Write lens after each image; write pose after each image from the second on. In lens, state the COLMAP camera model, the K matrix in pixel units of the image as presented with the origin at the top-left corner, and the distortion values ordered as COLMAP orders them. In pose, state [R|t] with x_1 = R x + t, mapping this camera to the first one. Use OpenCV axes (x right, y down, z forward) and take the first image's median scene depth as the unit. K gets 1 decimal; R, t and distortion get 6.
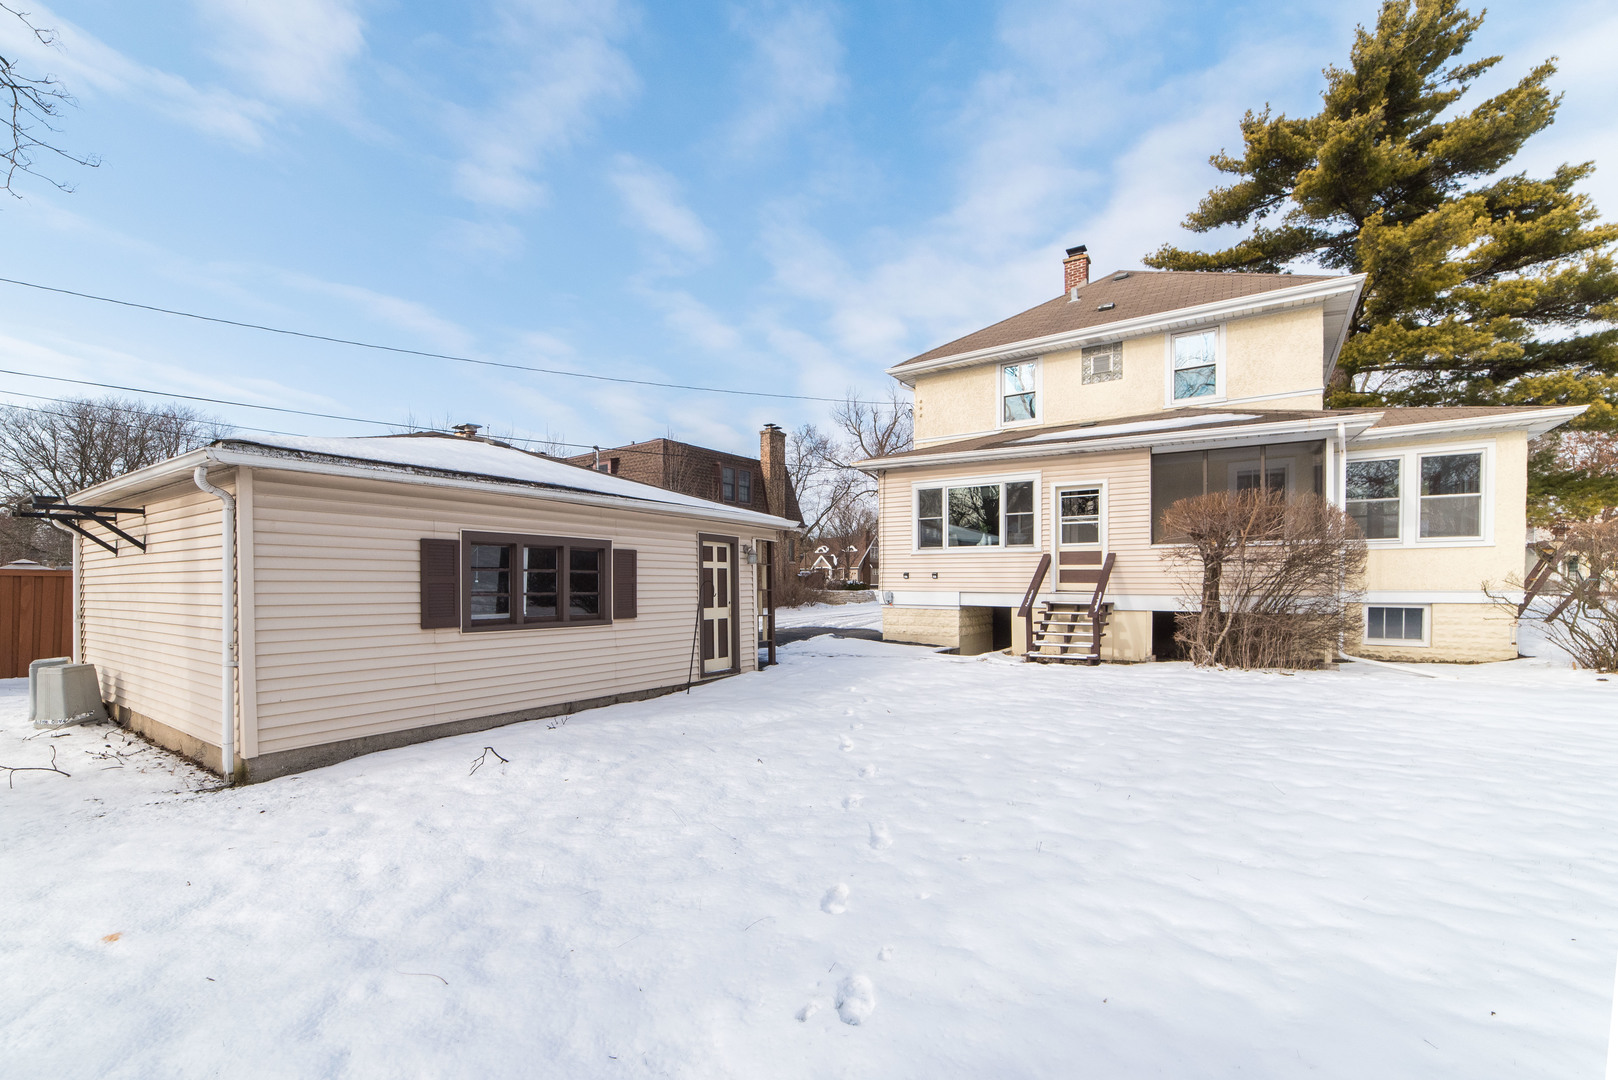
lens RADIAL K [[656.9, 0, 812.0], [0, 656.9, 581.8], [0, 0, 1]] dist [-0.018817, 0.005344]
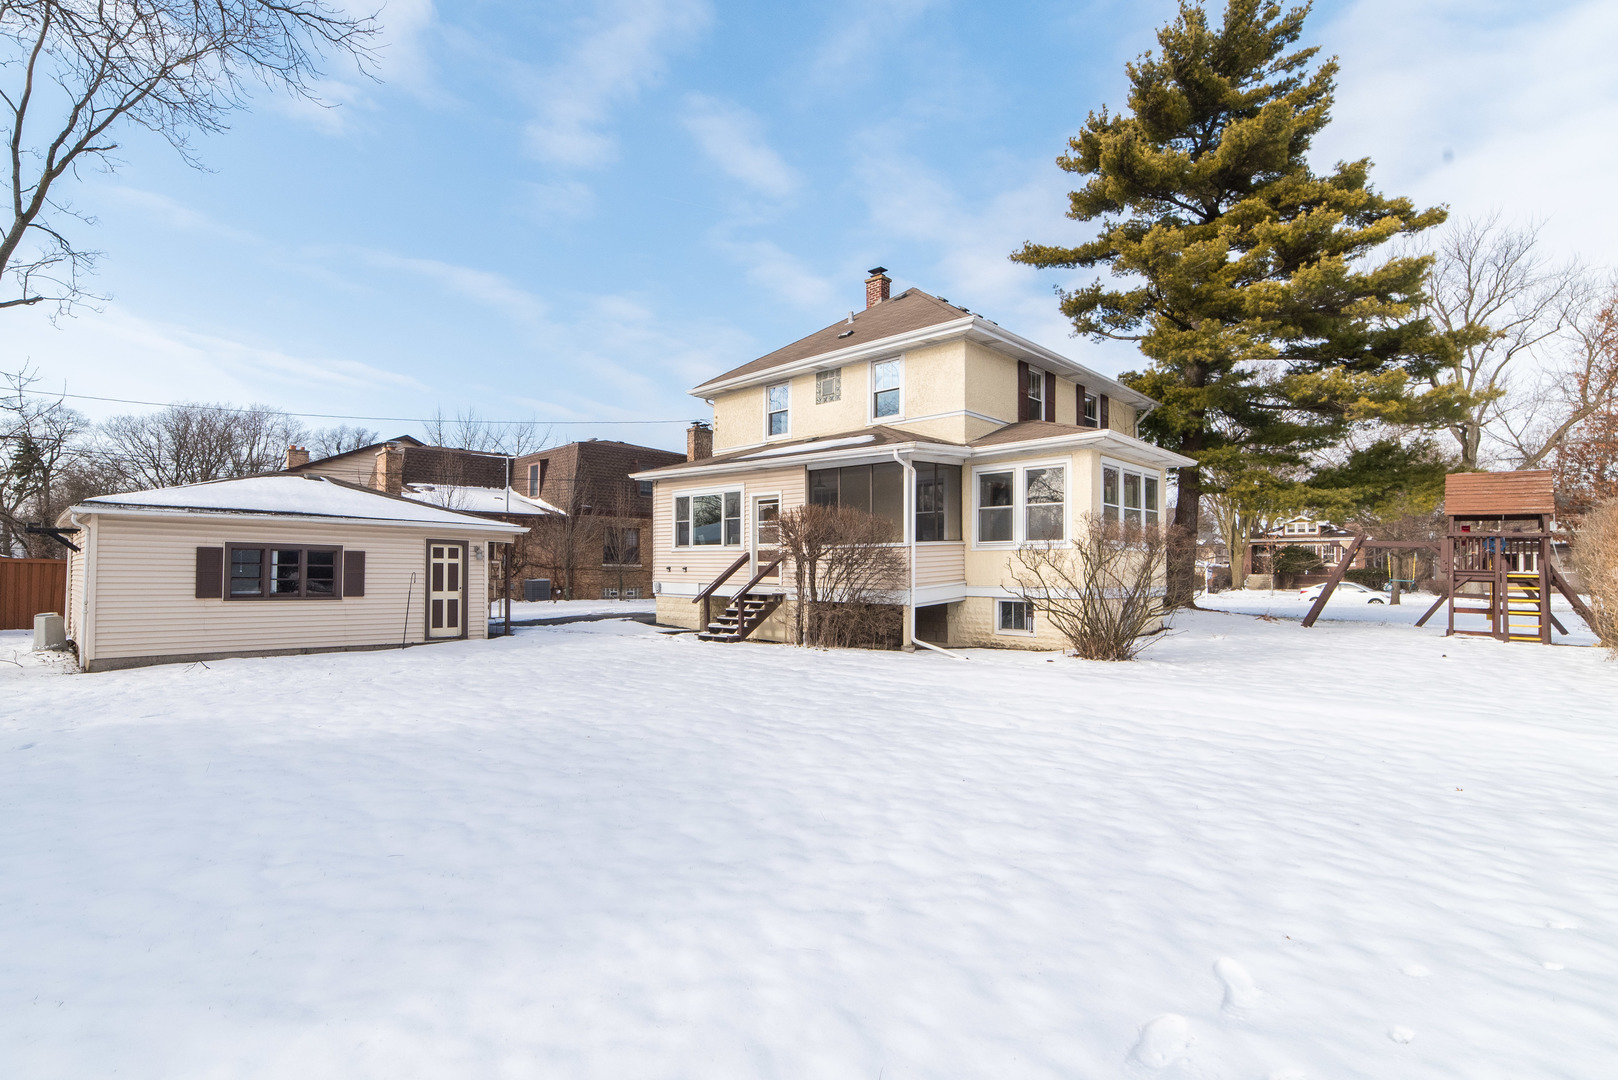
lens RADIAL K [[788.1, 0, 808.6], [0, 788.1, 559.9], [0, 0, 1]] dist [-0.013868, 0.000190]
pose [[0.985579, 0.002891, -0.169188, 0.719864], [-0.006242, 0.999795, -0.019274, -0.000234], [0.169098, 0.020052, 0.985395, -0.418426]]
